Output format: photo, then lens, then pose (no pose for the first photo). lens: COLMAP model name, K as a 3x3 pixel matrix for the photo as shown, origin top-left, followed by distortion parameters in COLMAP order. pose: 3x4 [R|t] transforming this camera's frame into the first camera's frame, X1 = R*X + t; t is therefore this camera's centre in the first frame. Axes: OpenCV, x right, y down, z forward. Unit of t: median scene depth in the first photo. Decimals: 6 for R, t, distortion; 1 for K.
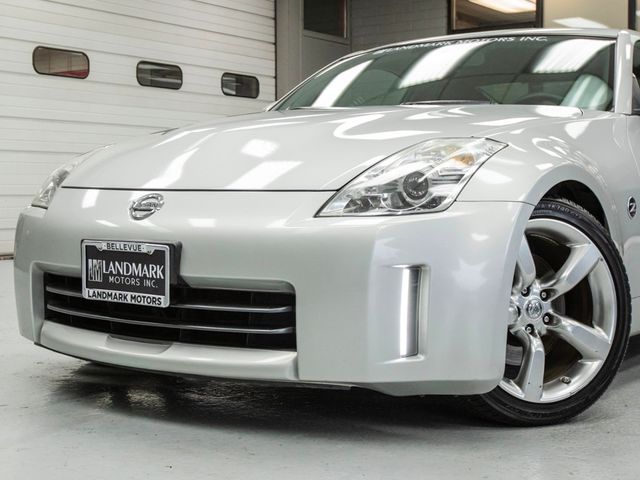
lens RADIAL K [[843.9, 0, 320.0], [0, 843.9, 240.0], [0, 0, 1]] dist [0.018843, 0.020573]
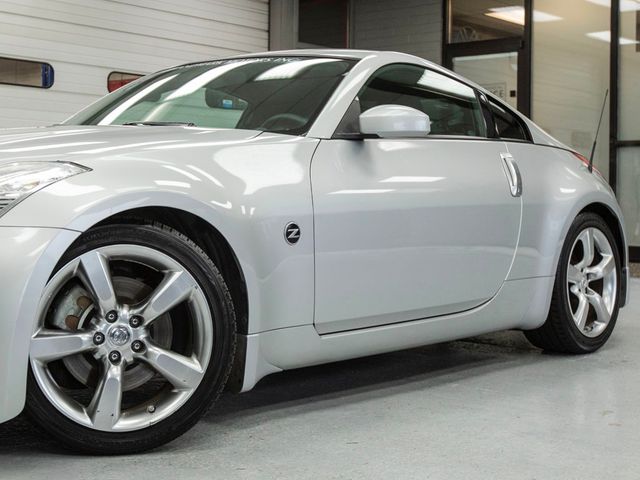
lens RADIAL K [[843.9, 0, 320.0], [0, 843.9, 240.0], [0, 0, 1]] dist [0.018843, 0.020573]
pose [[0.997193, 0.025886, -0.070252, 0.580729], [-0.026744, 0.999579, -0.011288, -0.026373], [0.069930, 0.013135, 0.997465, 0.031706]]
